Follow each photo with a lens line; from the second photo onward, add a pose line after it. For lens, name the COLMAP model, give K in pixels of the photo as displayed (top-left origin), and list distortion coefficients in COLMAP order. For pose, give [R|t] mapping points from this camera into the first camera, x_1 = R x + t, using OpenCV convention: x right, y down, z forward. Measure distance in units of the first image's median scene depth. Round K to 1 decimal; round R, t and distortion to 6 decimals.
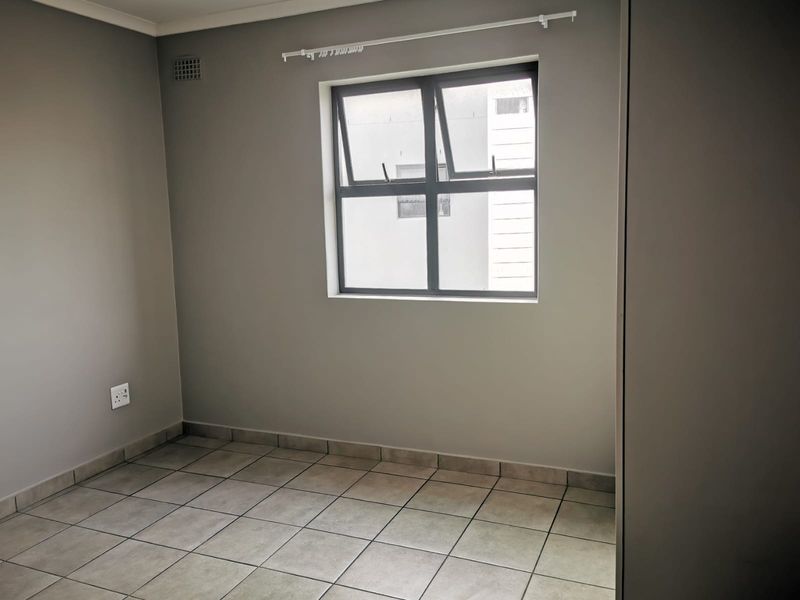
lens RADIAL K [[643.3, 0, 382.2], [0, 643.3, 301.5], [0, 0, 1]] dist [0.029656, 0.006892]
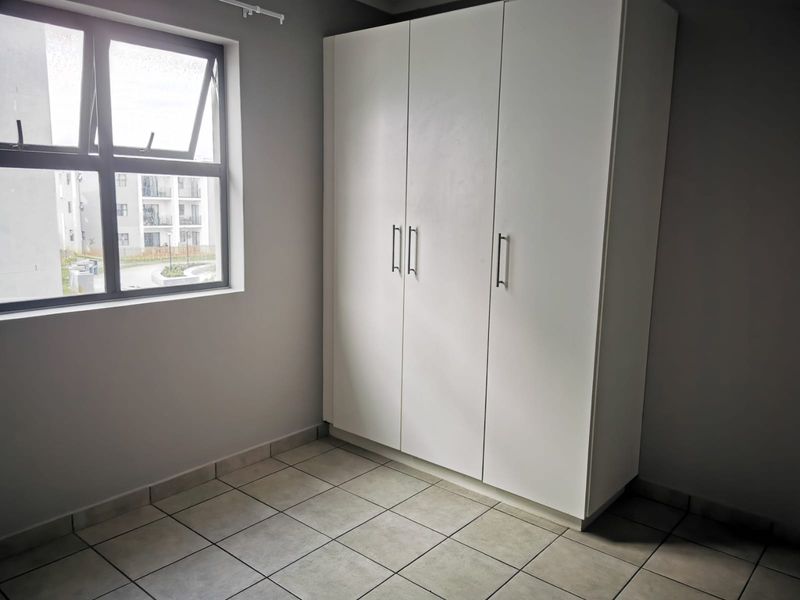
lens RADIAL K [[643.3, 0, 382.2], [0, 643.3, 301.5], [0, 0, 1]] dist [0.029656, 0.006892]
pose [[0.280570, -0.122286, 0.952012, -0.642853], [0.104658, 0.989835, 0.096300, -0.053542], [-0.954111, 0.072617, 0.290516, 0.488665]]
